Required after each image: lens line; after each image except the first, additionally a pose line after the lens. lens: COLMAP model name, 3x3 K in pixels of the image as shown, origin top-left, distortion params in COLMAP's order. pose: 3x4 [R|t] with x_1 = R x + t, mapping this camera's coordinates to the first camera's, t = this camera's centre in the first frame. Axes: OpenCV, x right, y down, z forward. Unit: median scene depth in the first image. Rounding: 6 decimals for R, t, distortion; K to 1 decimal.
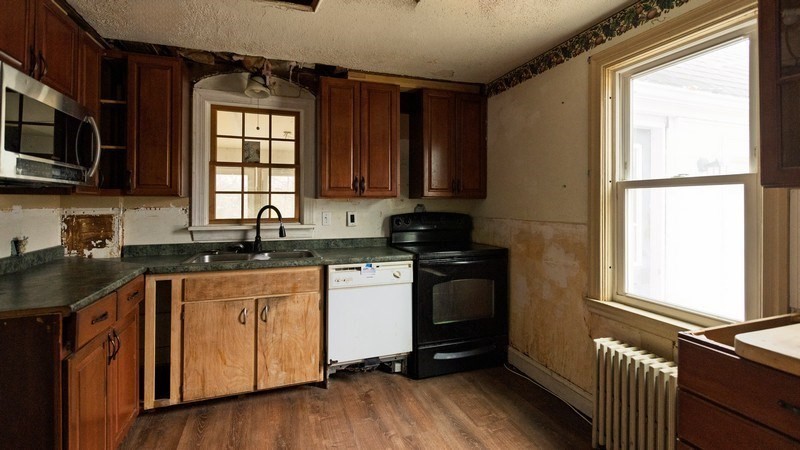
lens RADIAL K [[355.7, 0, 391.0], [0, 355.7, 201.3], [0, 0, 1]] dist [-0.003033, -0.000465]
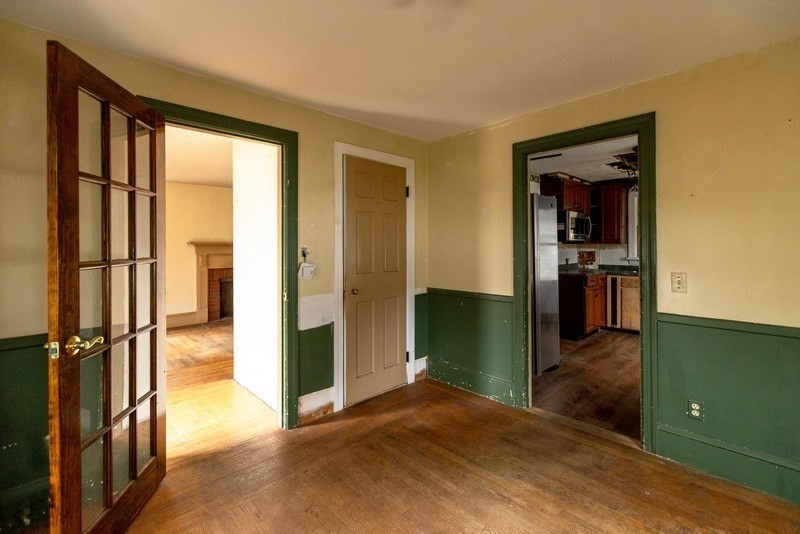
lens RADIAL K [[366.1, 0, 405.8], [0, 366.1, 245.1], [0, 0, 1]] dist [0.003538, -0.001195]
pose [[0.422448, -0.008202, -0.906350, 1.049345], [0.012148, 0.999920, -0.003387, -0.014168], [0.906306, -0.009580, 0.422514, -1.373429]]
